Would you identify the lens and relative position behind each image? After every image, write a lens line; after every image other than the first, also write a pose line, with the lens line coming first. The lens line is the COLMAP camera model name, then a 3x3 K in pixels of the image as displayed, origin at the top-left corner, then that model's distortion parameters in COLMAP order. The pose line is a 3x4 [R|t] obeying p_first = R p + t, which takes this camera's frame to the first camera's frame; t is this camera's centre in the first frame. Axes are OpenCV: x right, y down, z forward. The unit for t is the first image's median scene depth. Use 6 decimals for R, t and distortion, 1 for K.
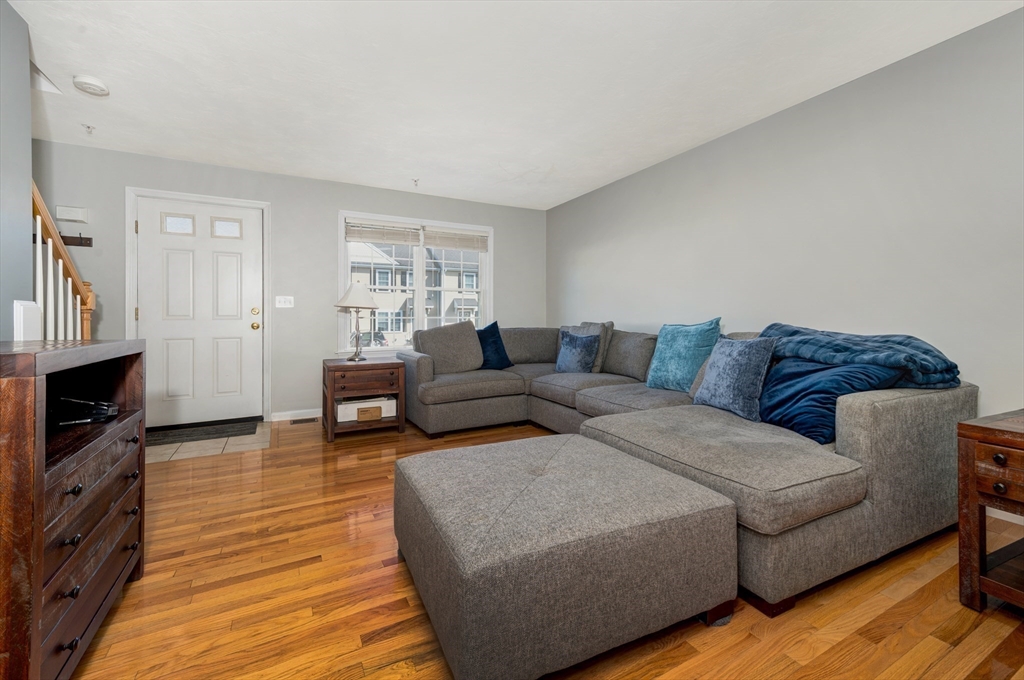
lens RADIAL K [[424.5, 0, 518.8], [0, 424.5, 320.4], [0, 0, 1]] dist [0.015791, -0.000126]
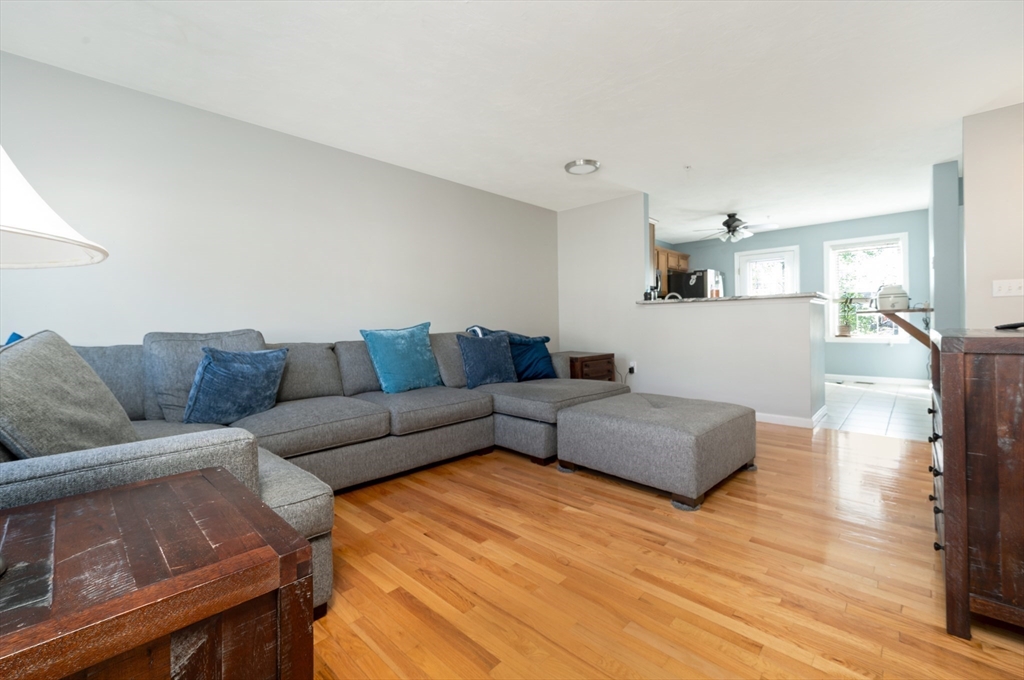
lens RADIAL K [[424.5, 0, 518.8], [0, 424.5, 320.4], [0, 0, 1]] dist [0.015791, -0.000126]
pose [[-0.299112, 0.008647, 0.954179, -0.853438], [0.014311, 0.999887, -0.004575, -0.002094], [-0.954111, 0.012287, -0.299202, 1.208424]]
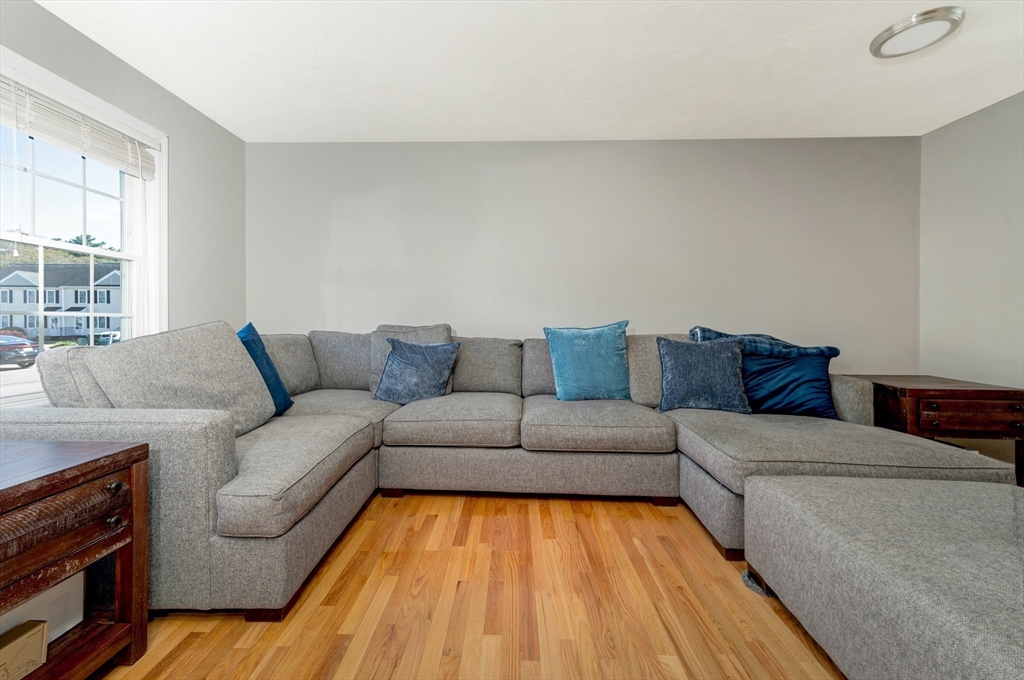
lens RADIAL K [[413.1, 0, 508.9], [0, 413.1, 320.1], [0, 0, 1]] dist [0.015635, 0.000032]
pose [[0.507900, 0.006285, 0.861393, -0.570654], [-0.004326, 0.999979, -0.004746, -0.001360], [-0.861405, -0.001316, 0.507917, 0.801710]]
